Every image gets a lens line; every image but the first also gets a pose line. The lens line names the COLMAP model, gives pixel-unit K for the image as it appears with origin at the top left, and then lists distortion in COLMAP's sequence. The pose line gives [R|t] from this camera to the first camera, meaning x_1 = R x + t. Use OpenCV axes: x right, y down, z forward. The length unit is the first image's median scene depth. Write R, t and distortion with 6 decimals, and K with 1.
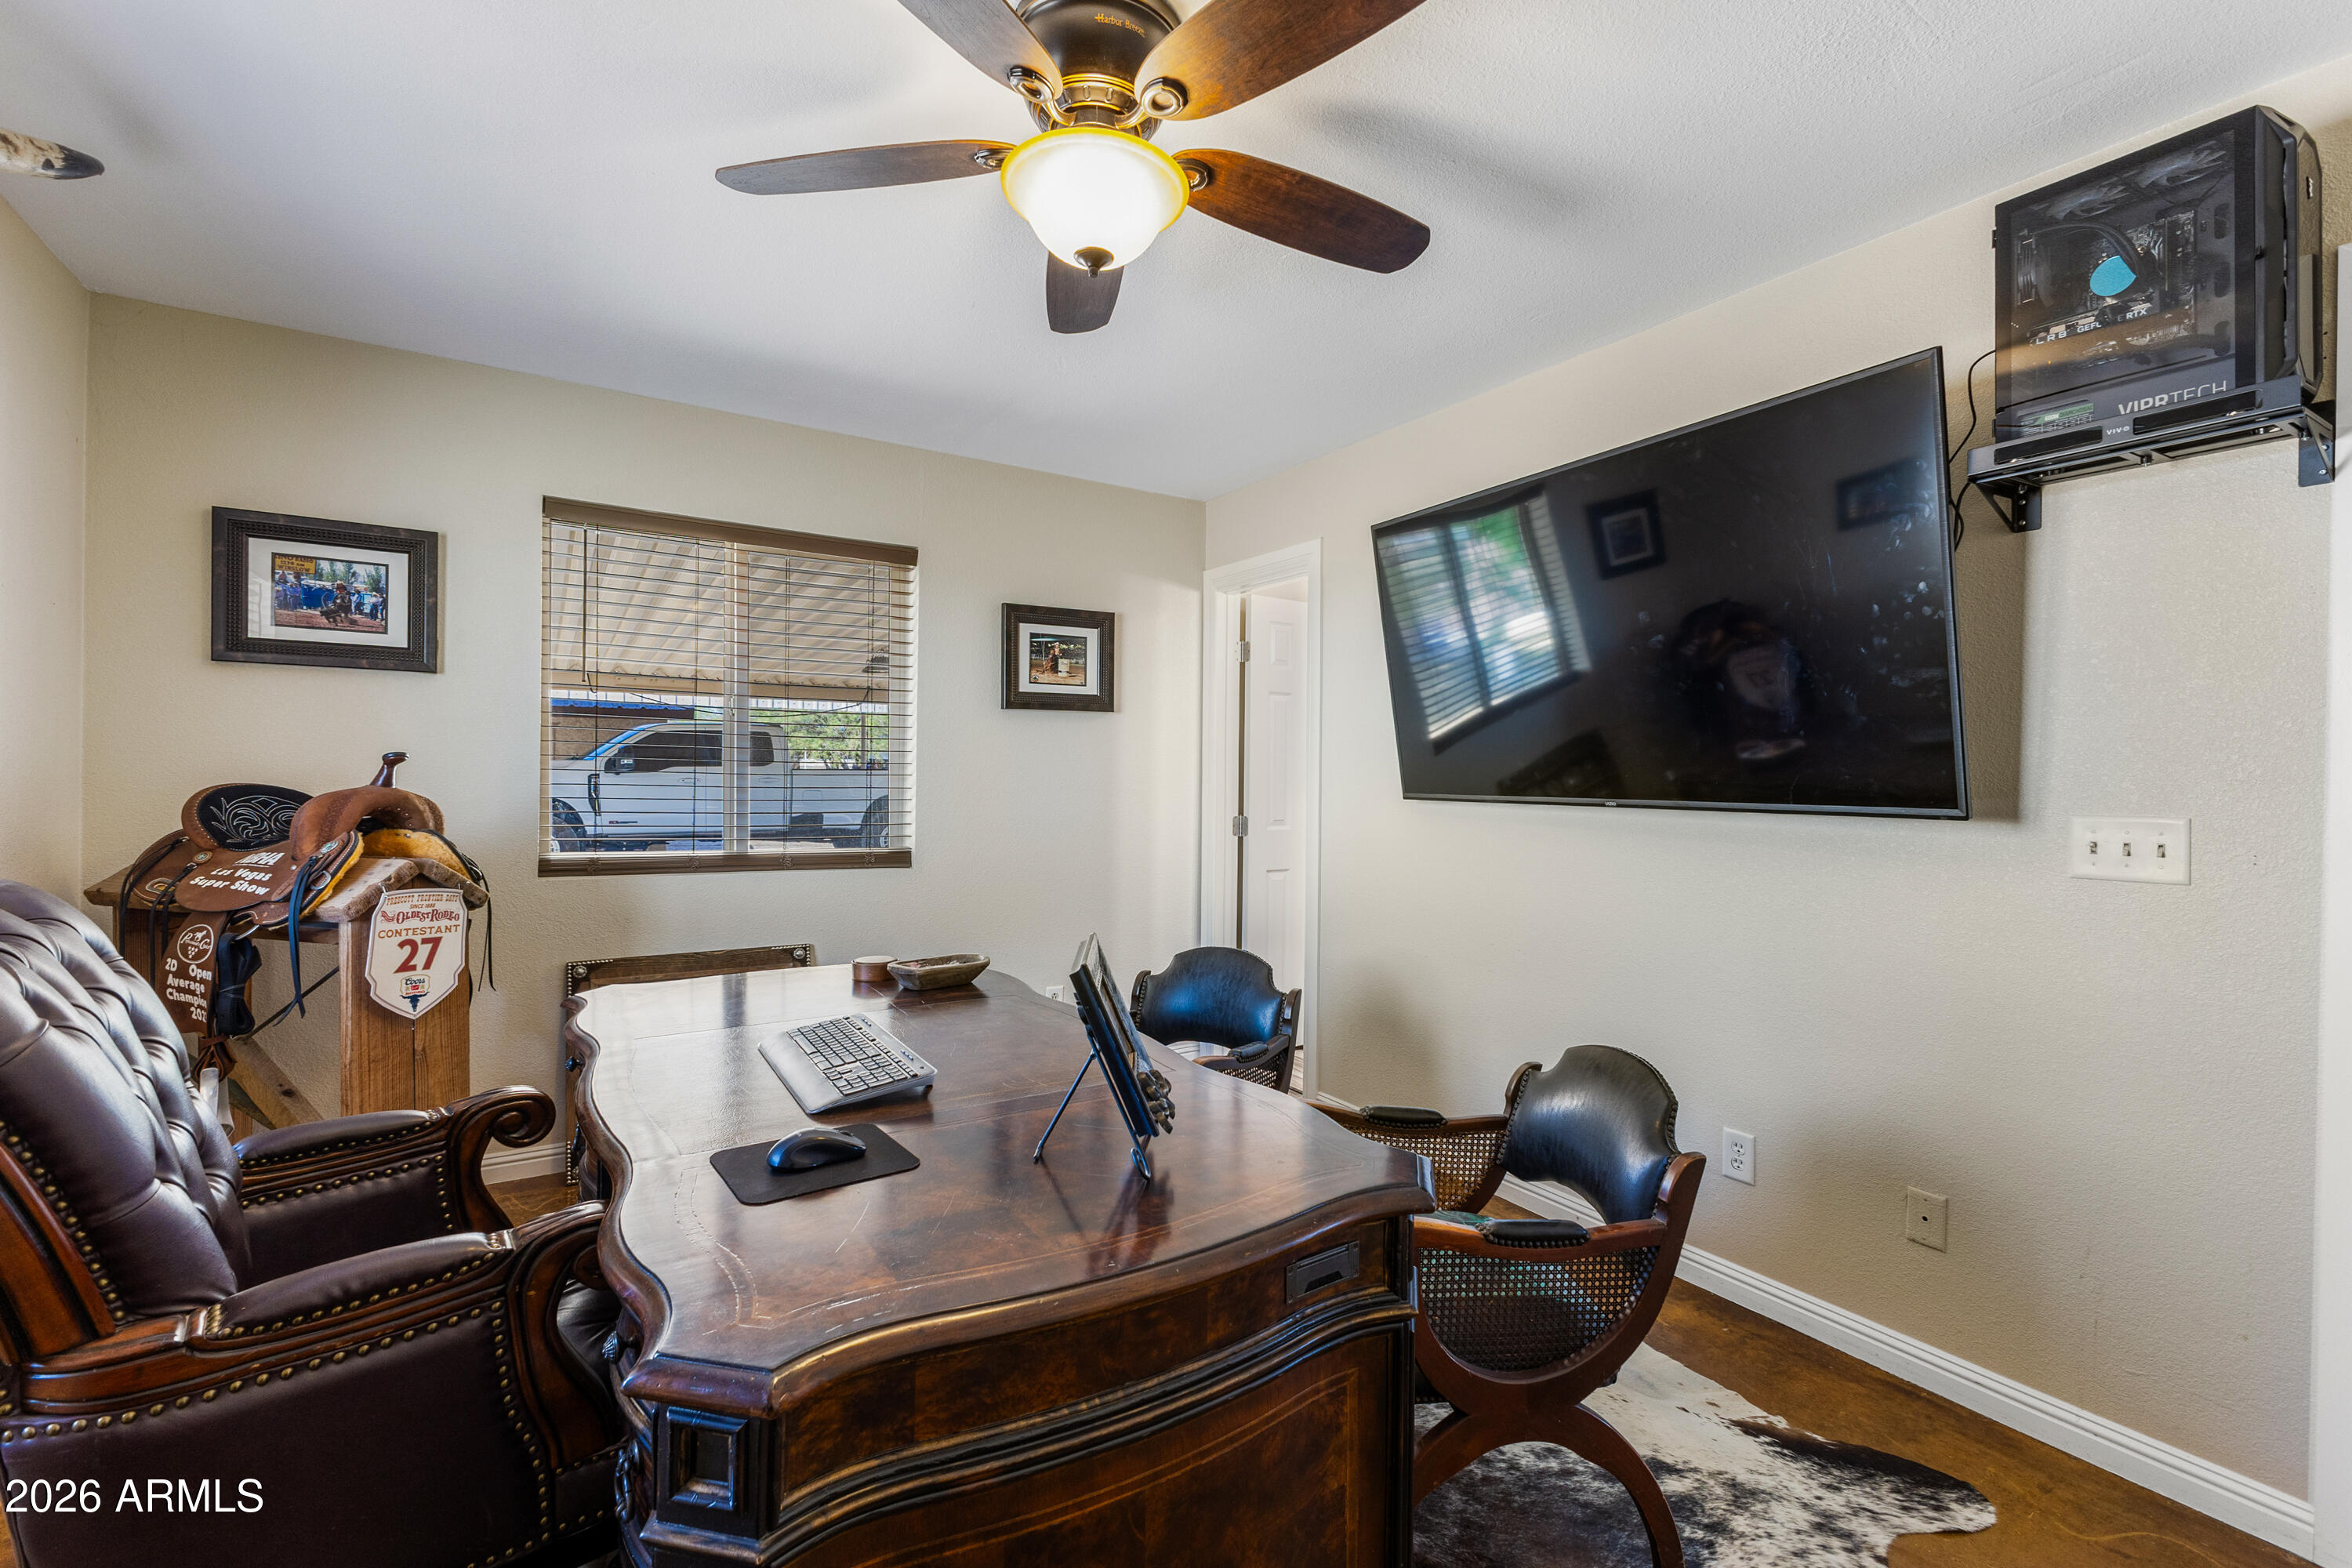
lens RADIAL K [[1018.1, 0, 1181.4], [0, 1018.1, 773.0], [0, 0, 1]] dist [0.004171, -0.000683]
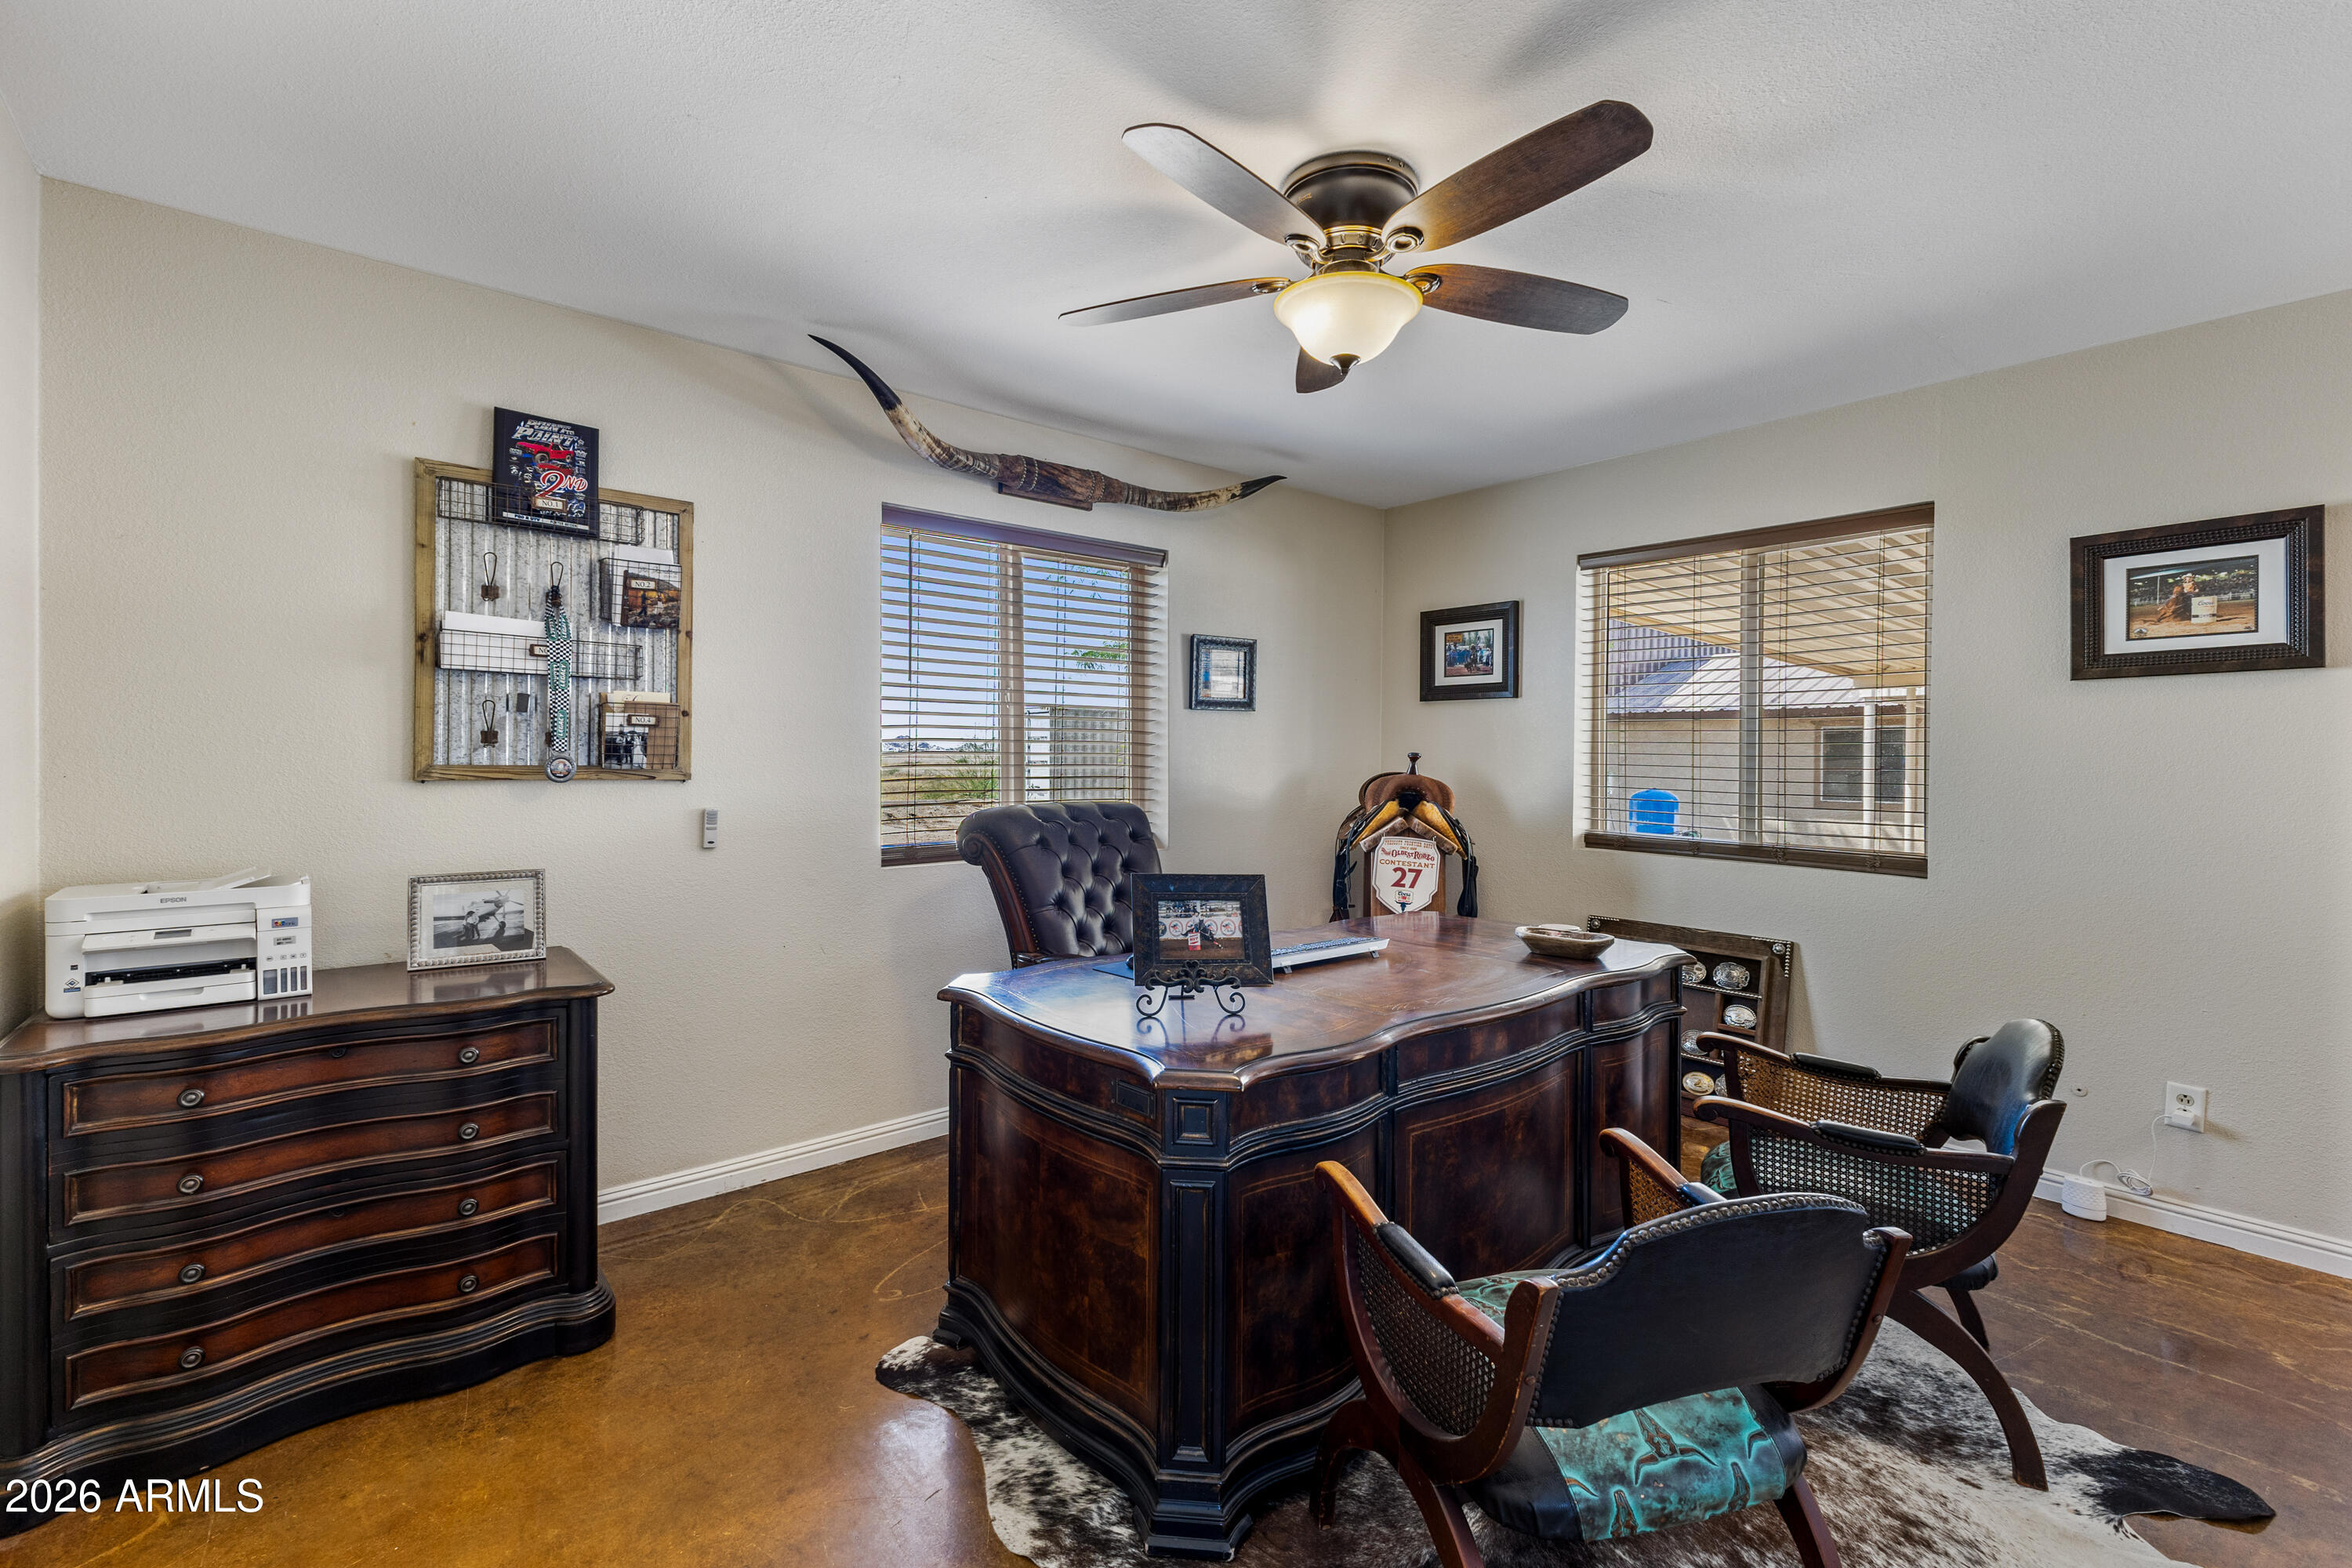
lens RADIAL K [[1018.1, 0, 1181.4], [0, 1018.1, 773.0], [0, 0, 1]] dist [0.004171, -0.000683]
pose [[0.143320, -0.003004, -0.989672, 0.632166], [-0.009644, 0.999944, -0.004432, 0.018730], [0.989629, 0.010180, 0.143282, 0.336364]]
